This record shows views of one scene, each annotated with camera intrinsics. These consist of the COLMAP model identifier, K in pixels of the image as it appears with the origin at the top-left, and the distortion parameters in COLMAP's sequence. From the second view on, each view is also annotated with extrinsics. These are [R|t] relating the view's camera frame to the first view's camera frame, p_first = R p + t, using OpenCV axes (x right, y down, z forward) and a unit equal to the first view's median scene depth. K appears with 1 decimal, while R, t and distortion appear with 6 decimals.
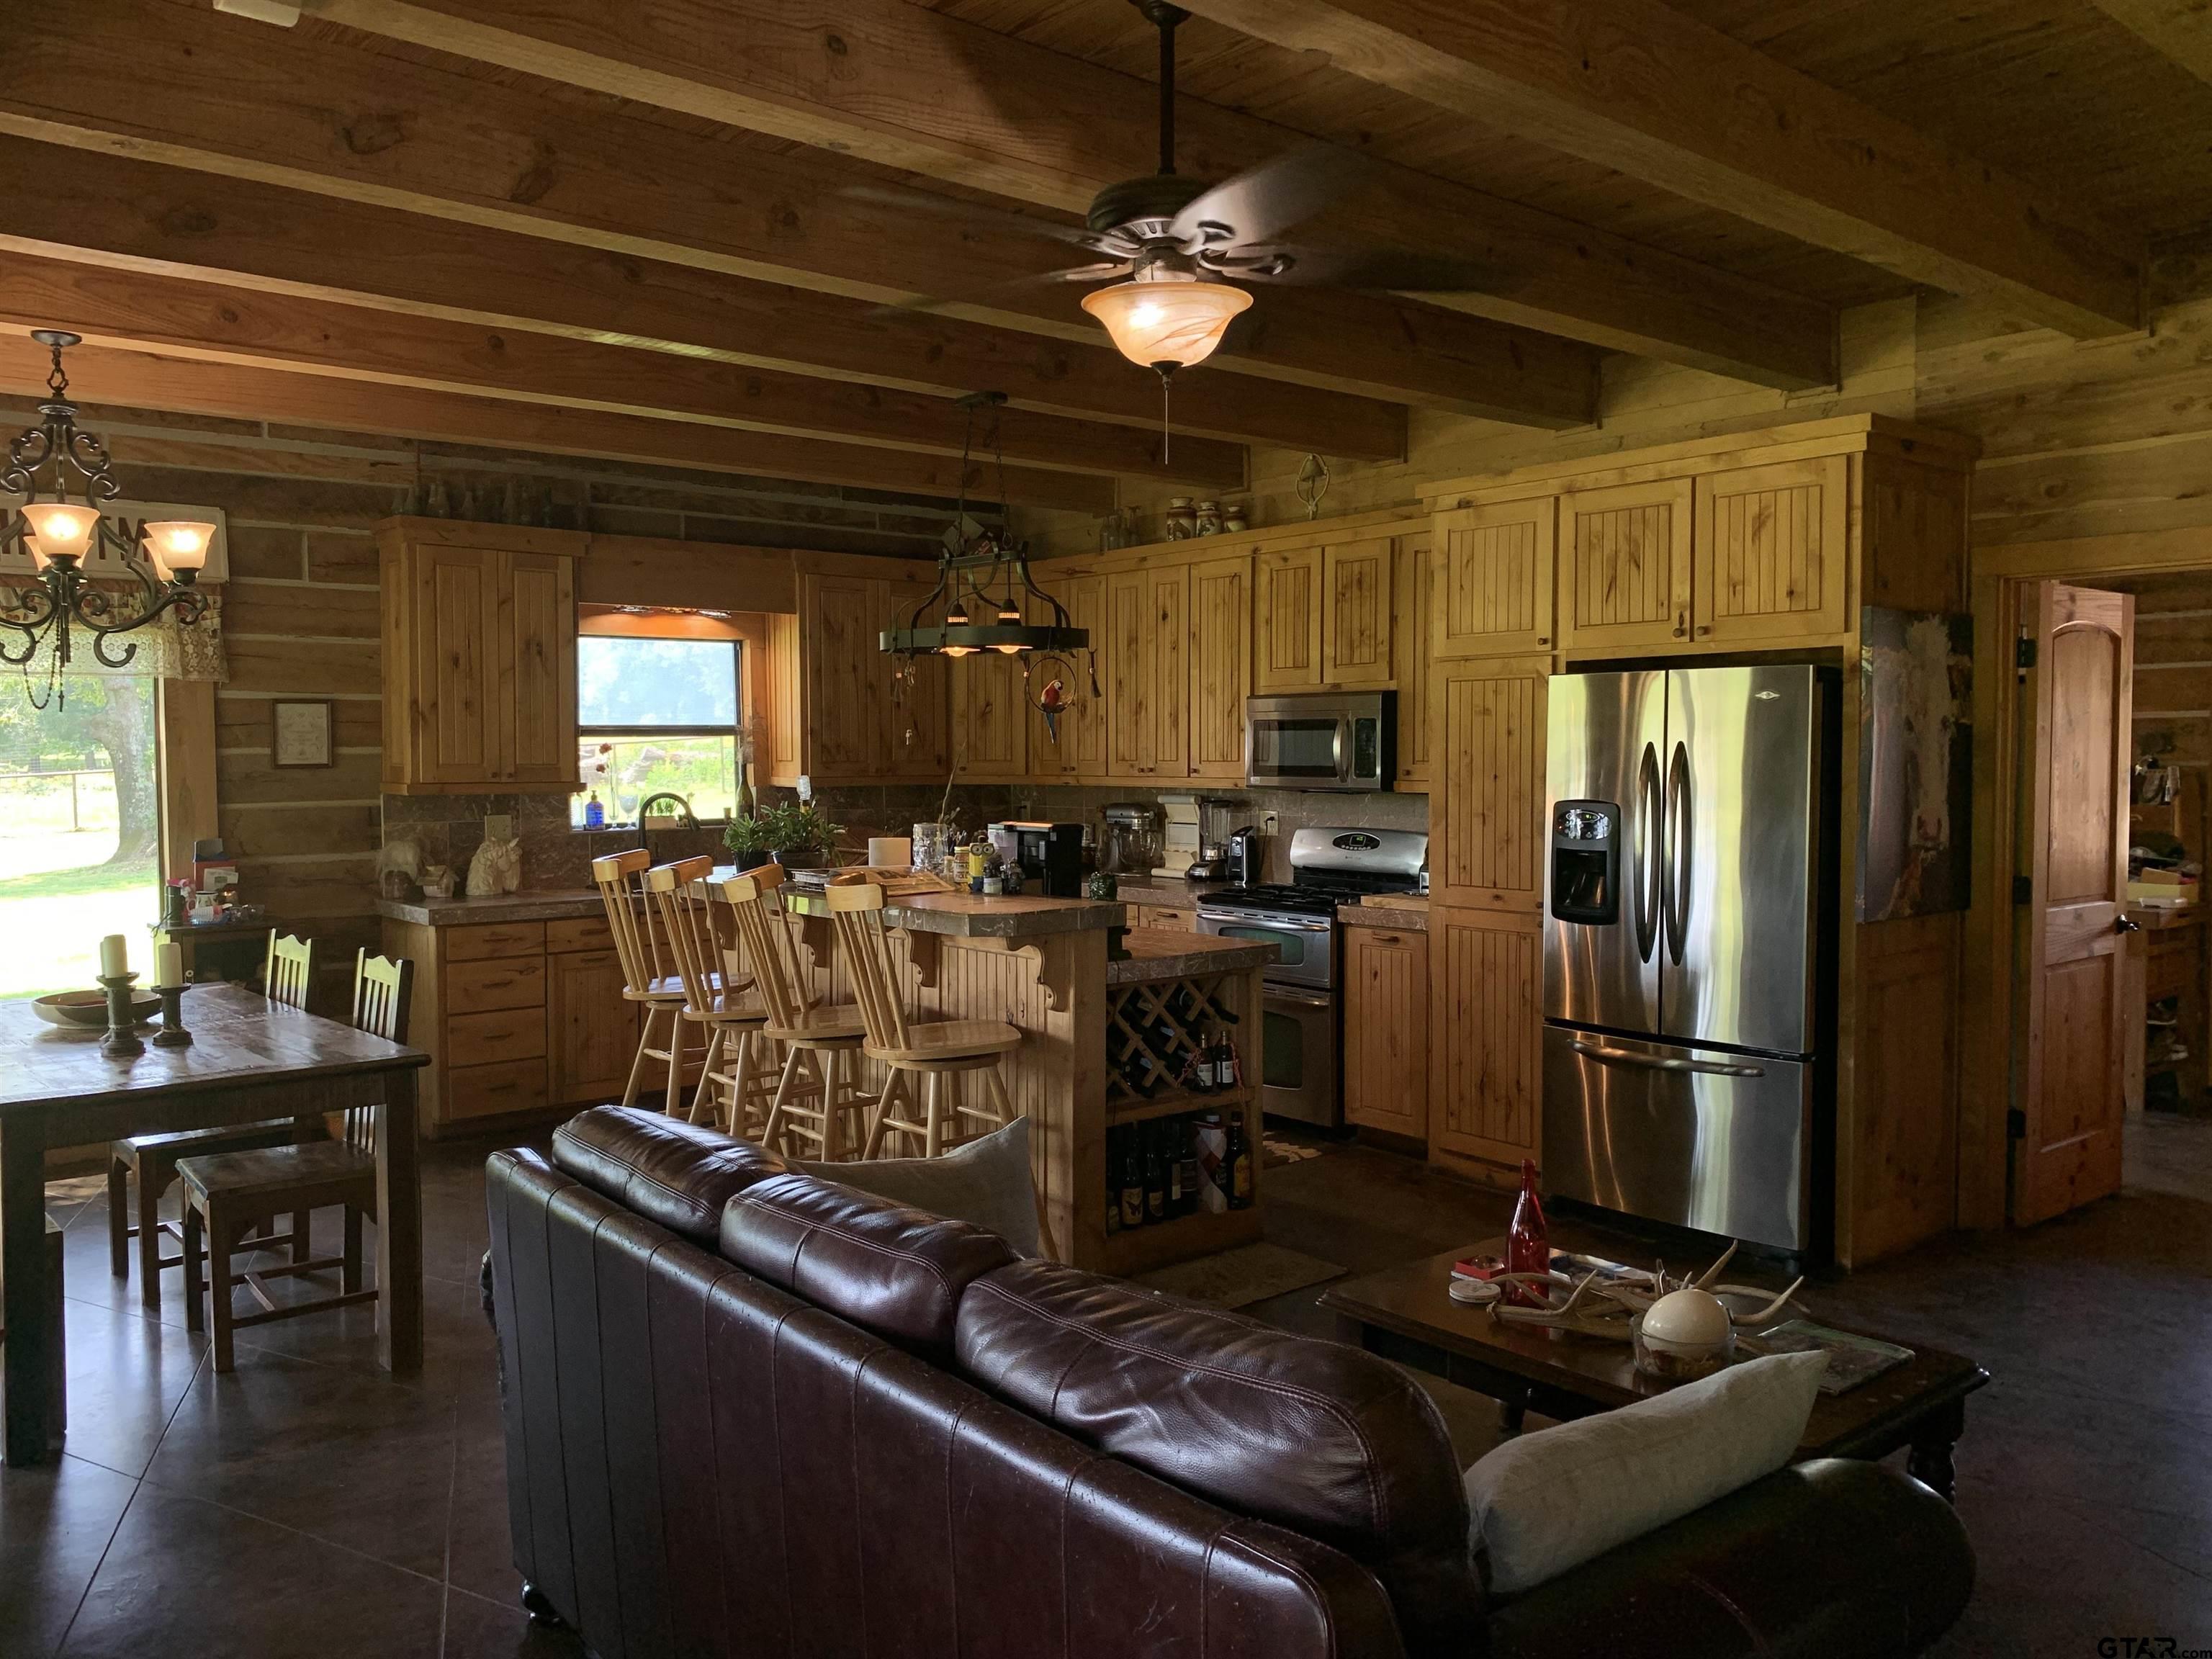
lens RADIAL K [[1672.1, 0, 1176.4], [0, 1672.1, 797.2], [0, 0, 1]] dist [0.011527, -0.030702]
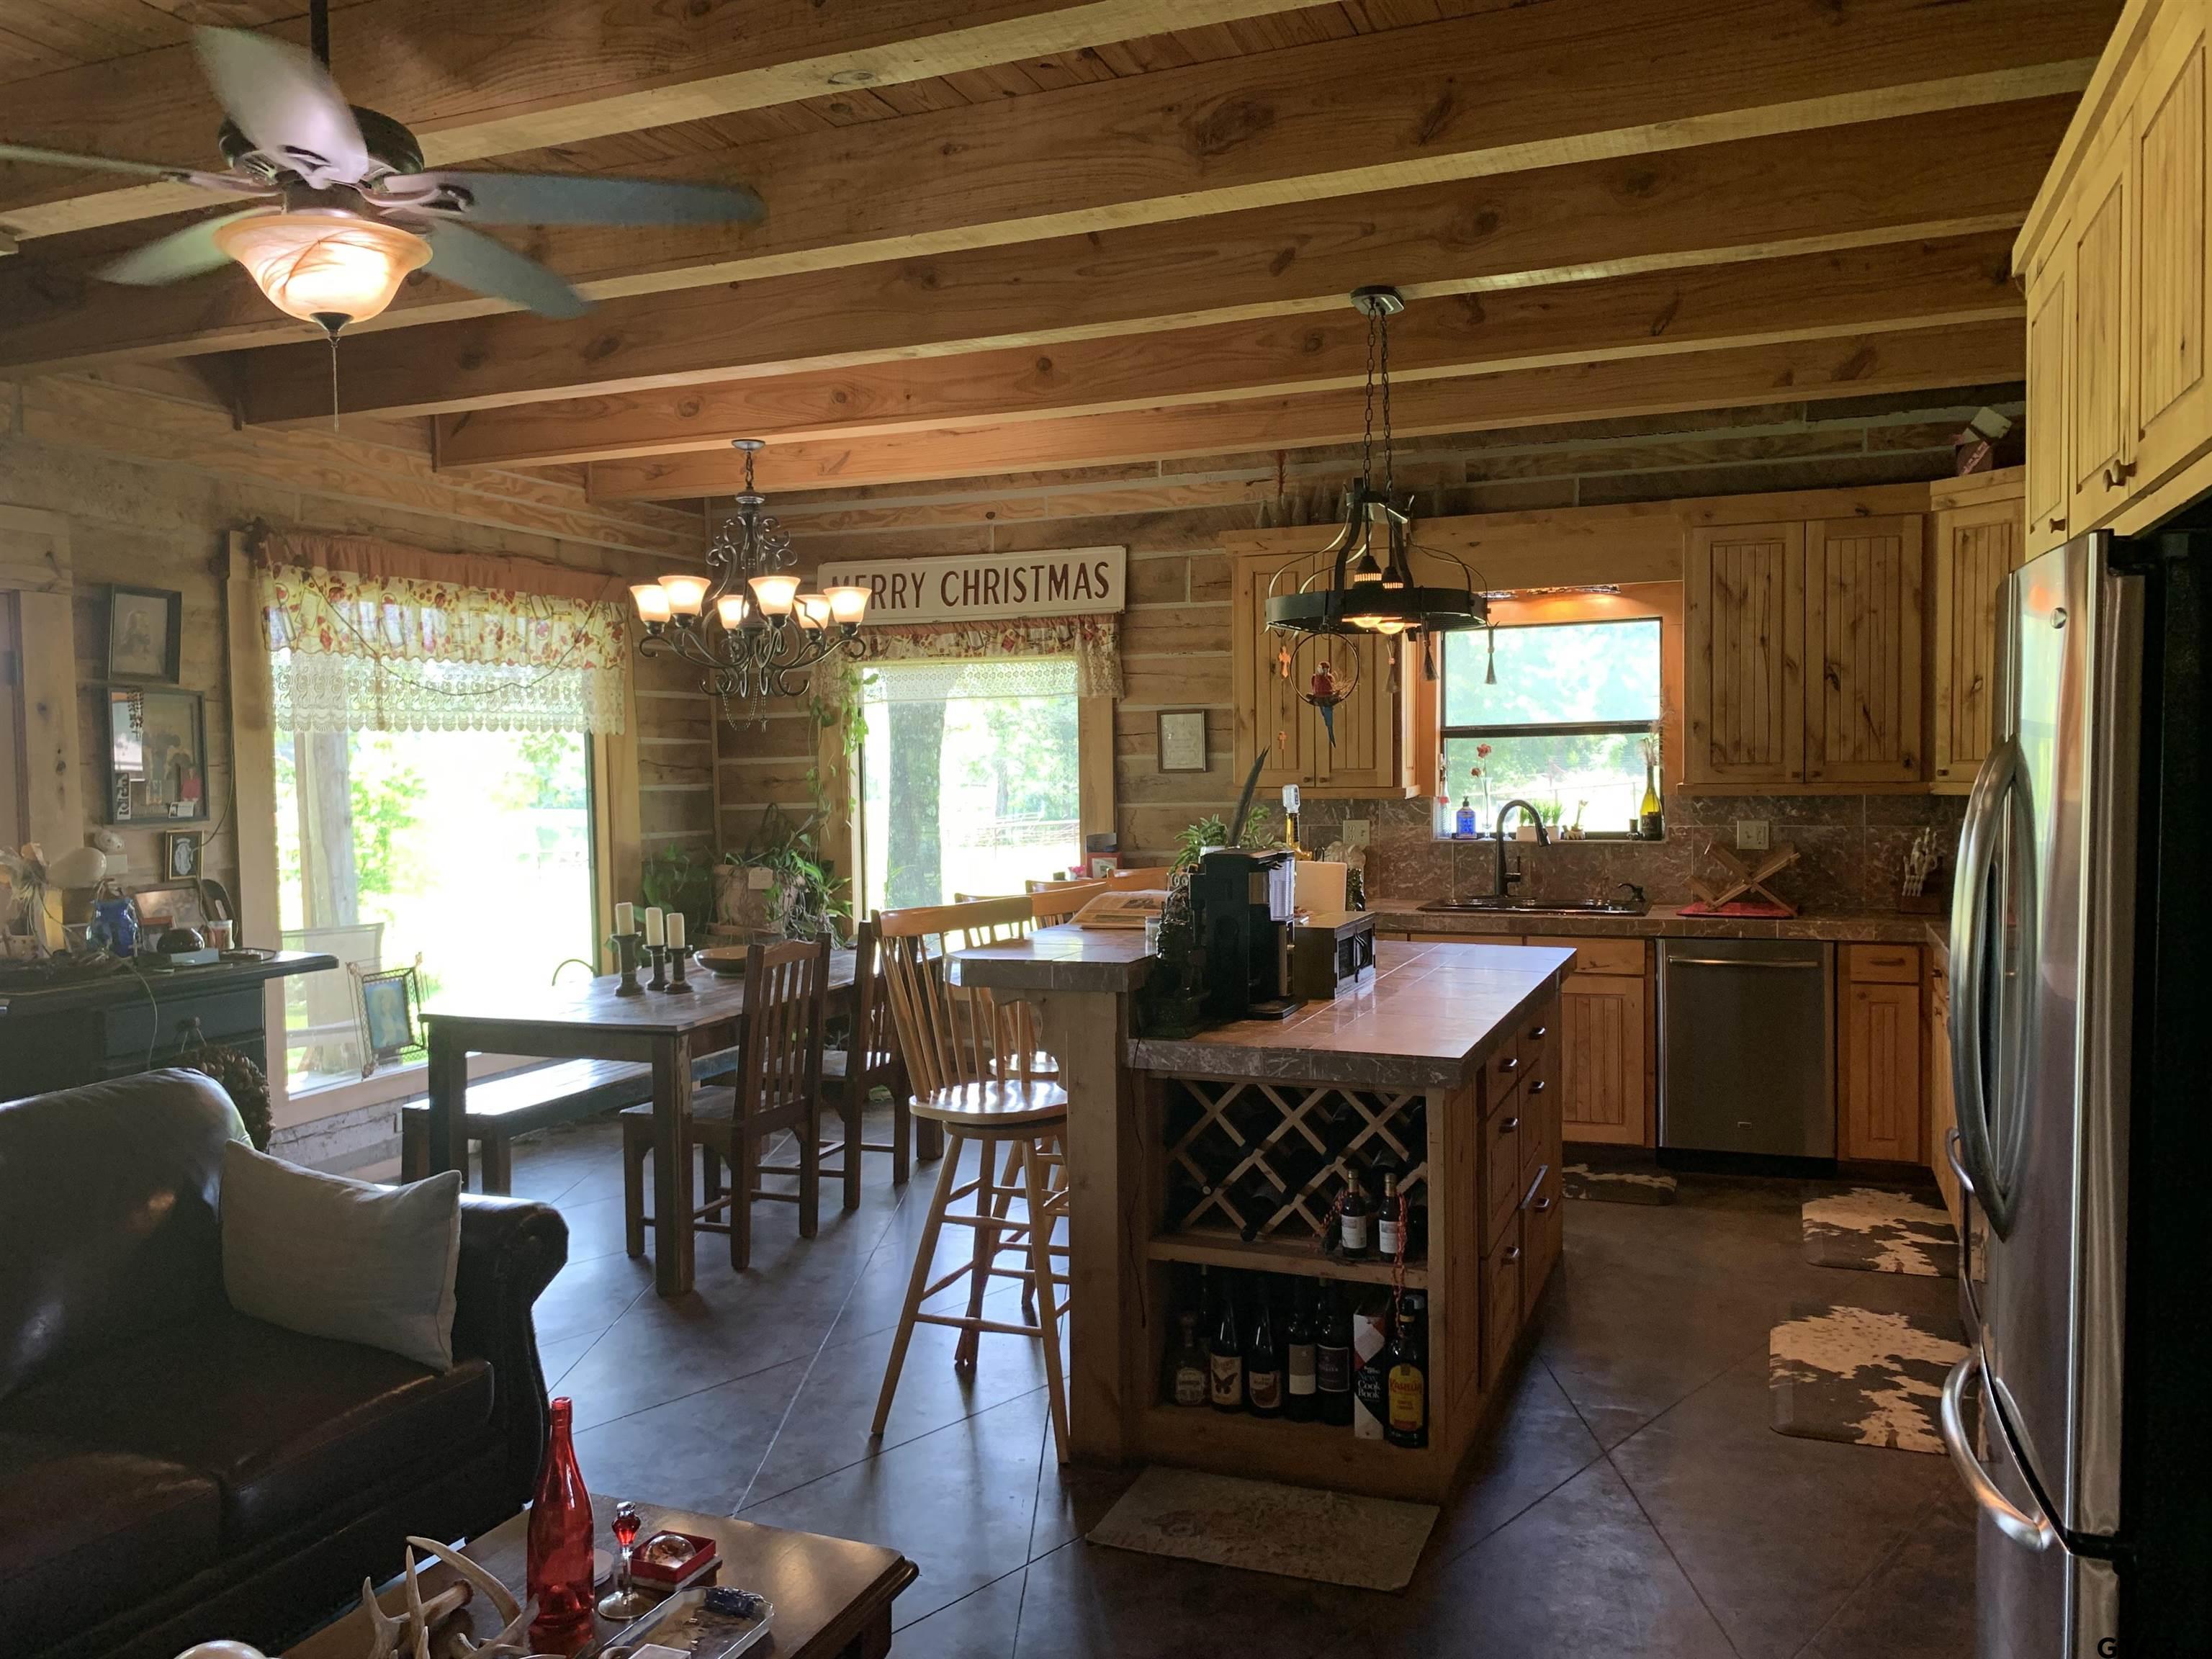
lens RADIAL K [[1672.1, 0, 1116.8], [0, 1672.1, 836.5], [0, 0, 1]] dist [0.011527, -0.030702]
pose [[0.442918, 0.036051, -0.895837, 0.394038], [-0.012495, 0.999342, 0.034039, -0.010901], [0.896475, -0.003883, 0.443078, 0.418499]]
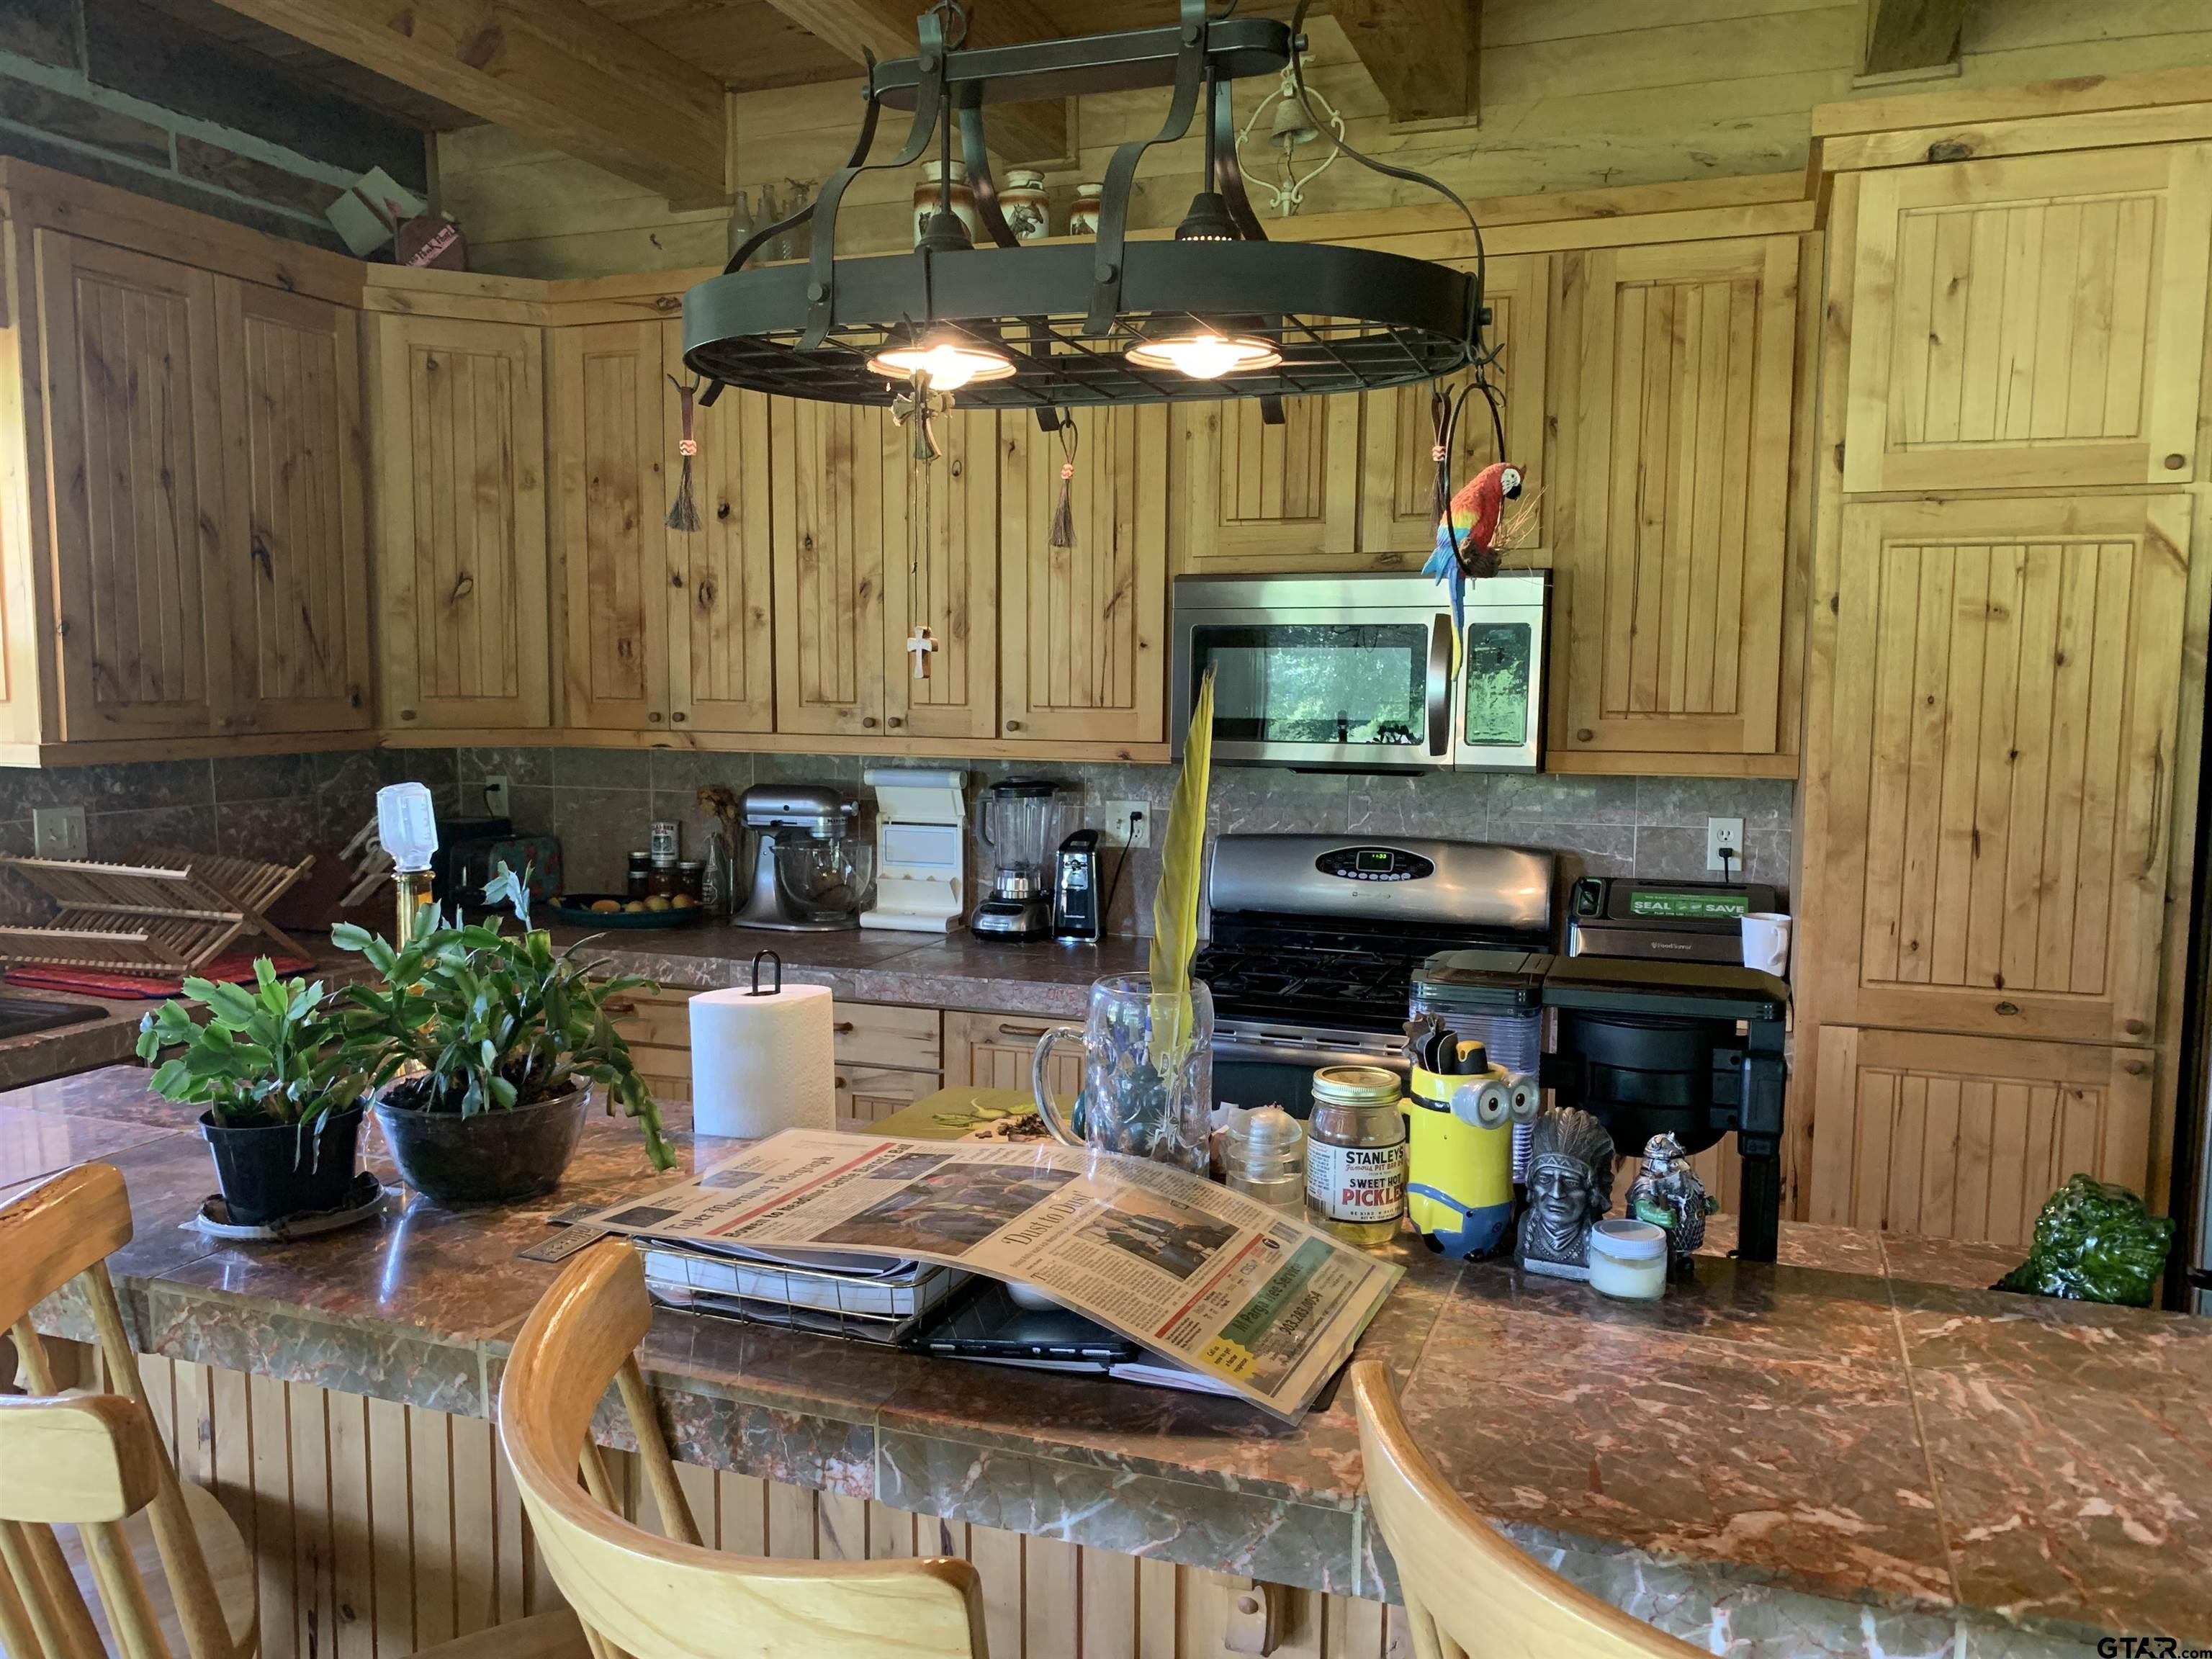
lens RADIAL K [[1672.1, 0, 1119.5], [0, 1672.1, 830.7], [0, 0, 1]] dist [0.011527, -0.030702]
pose [[0.882317, -0.034720, 0.469374, -0.193756], [0.002502, 0.997607, 0.069091, -0.018615], [-0.470650, -0.059786, 0.880292, 0.548920]]
